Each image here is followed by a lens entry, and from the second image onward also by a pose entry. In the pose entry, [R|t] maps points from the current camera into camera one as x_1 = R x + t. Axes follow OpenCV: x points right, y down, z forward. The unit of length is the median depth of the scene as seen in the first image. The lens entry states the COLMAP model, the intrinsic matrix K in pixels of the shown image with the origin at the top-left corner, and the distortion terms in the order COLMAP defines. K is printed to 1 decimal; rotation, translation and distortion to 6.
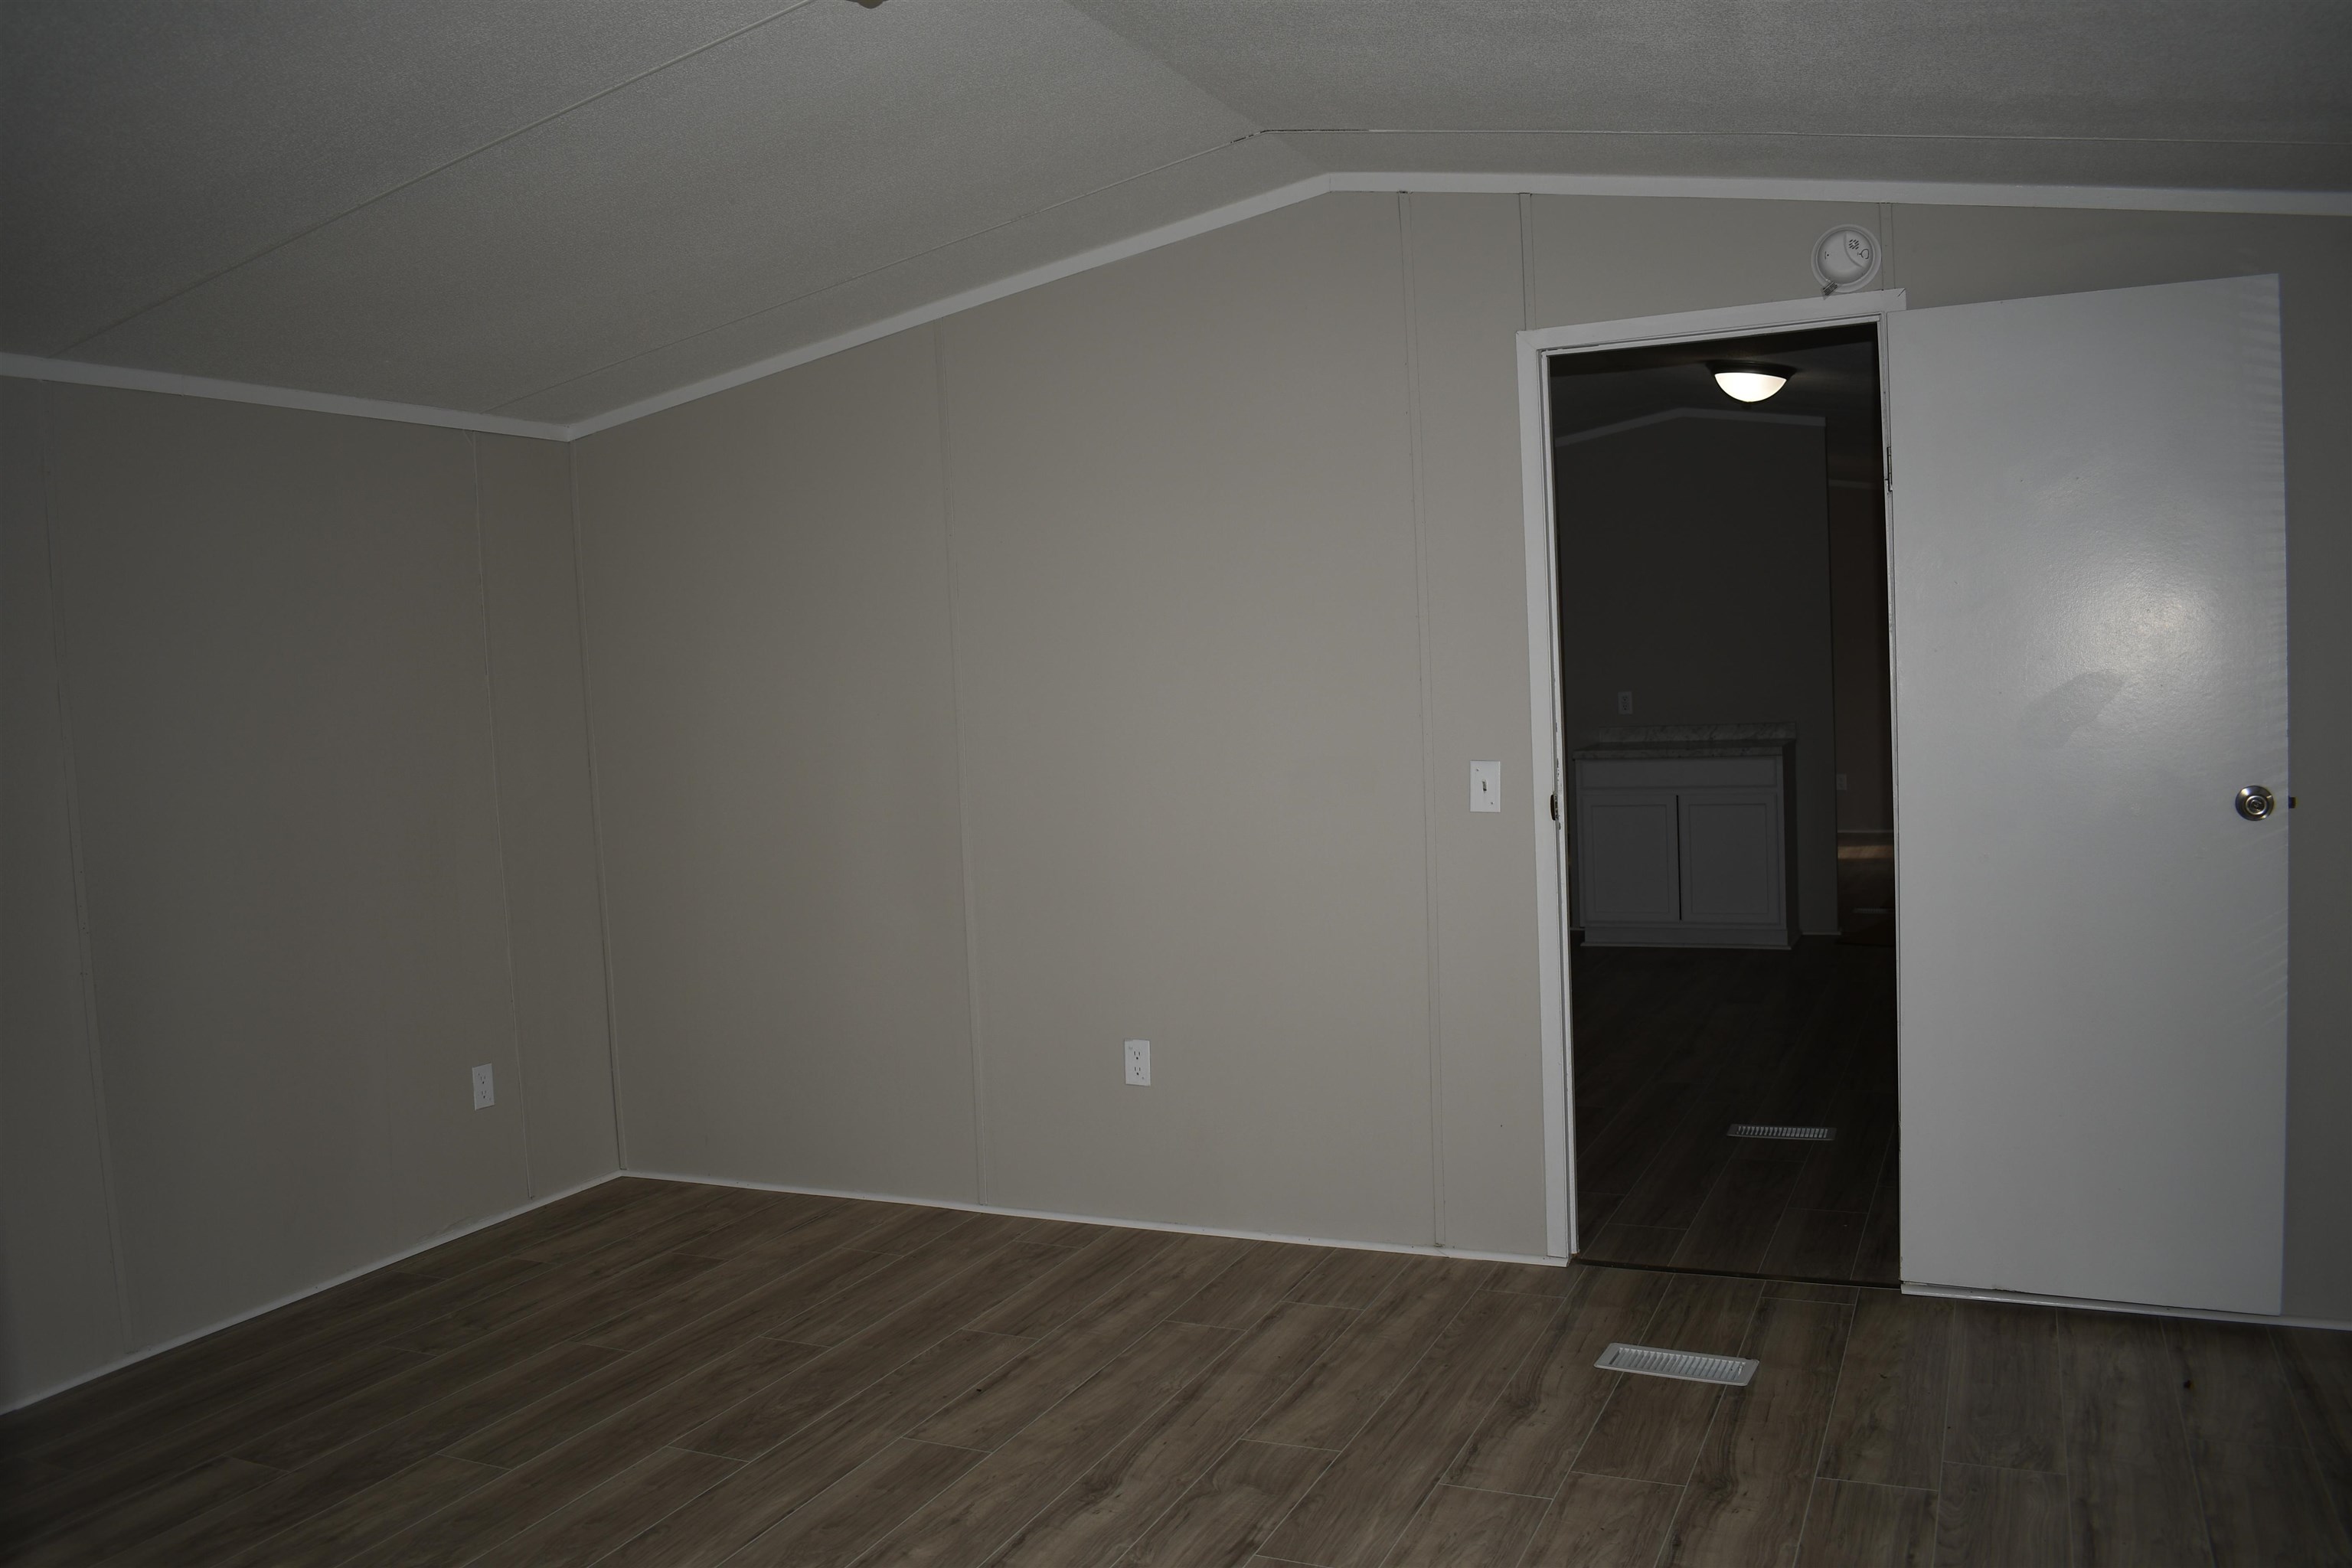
lens RADIAL K [[1829.6, 0, 1176.0], [0, 1829.6, 784.0], [0, 0, 1]] dist [-0.112783, -0.000988]
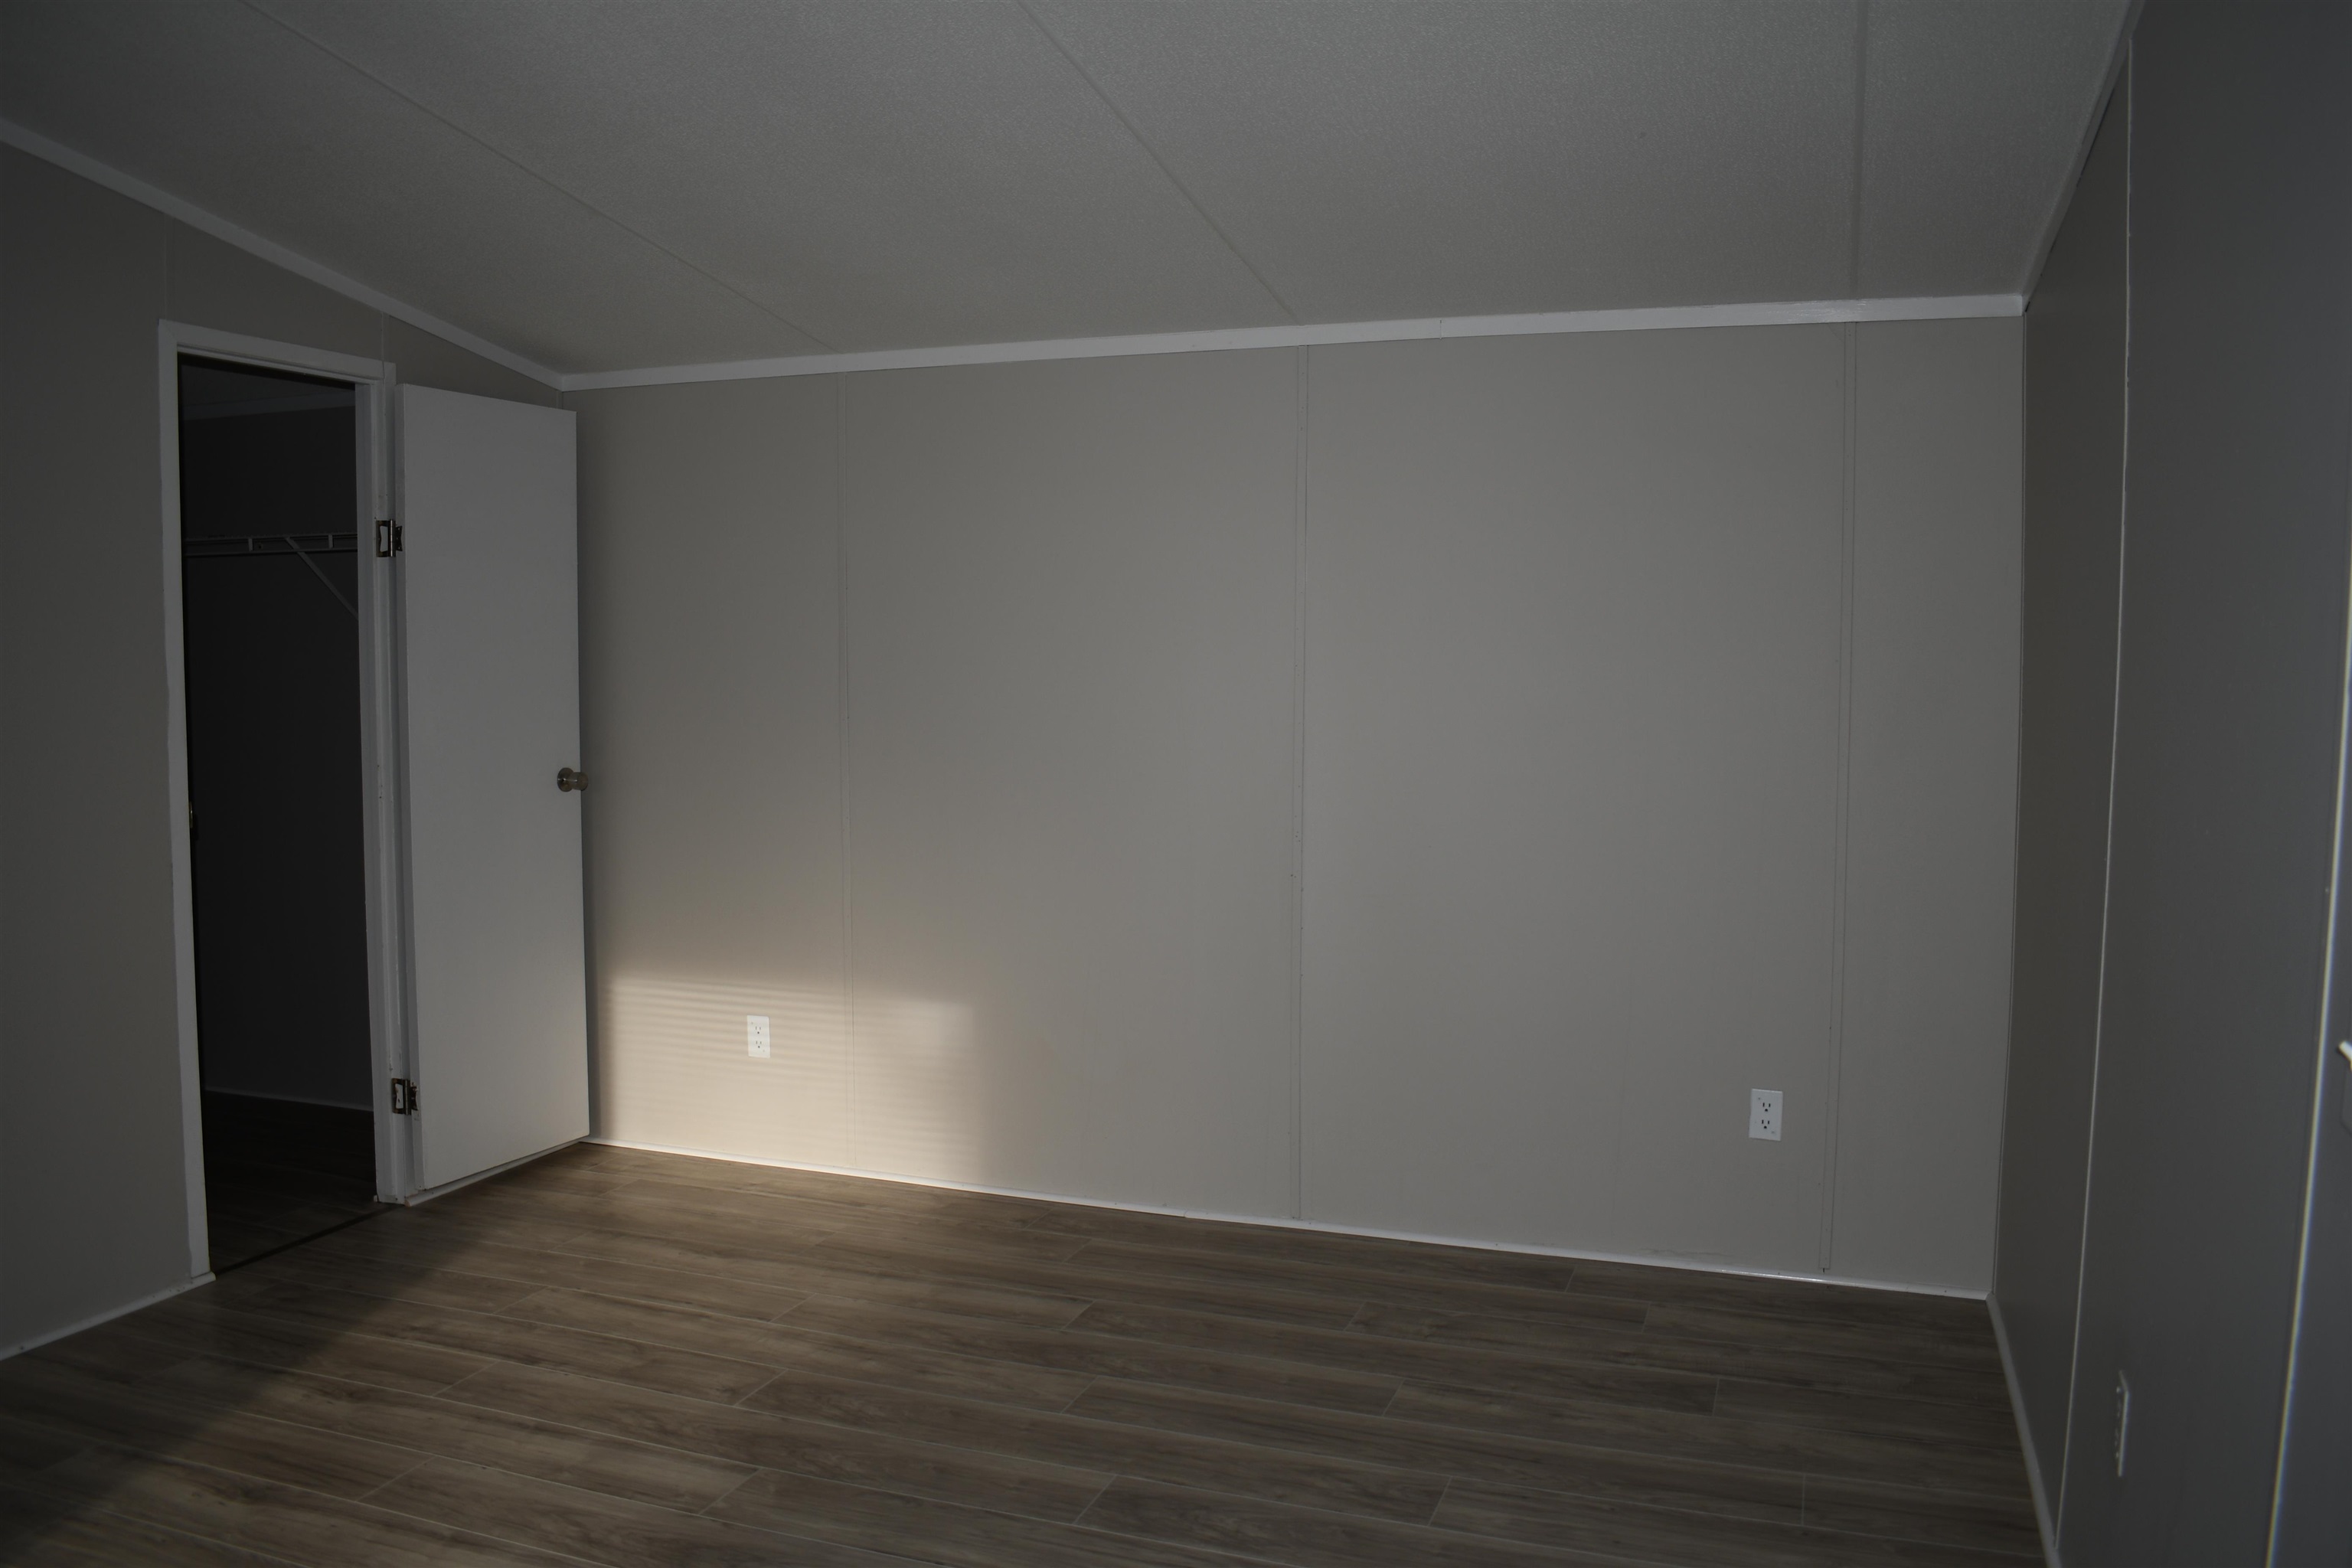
lens RADIAL K [[1829.6, 0, 1176.0], [0, 1829.6, 784.0], [0, 0, 1]] dist [-0.112783, -0.000988]
pose [[0.080984, 0.123116, -0.989082, 0.494062], [-0.075629, 0.990240, 0.117068, -0.075887], [0.993842, 0.065323, 0.089505, 0.780994]]
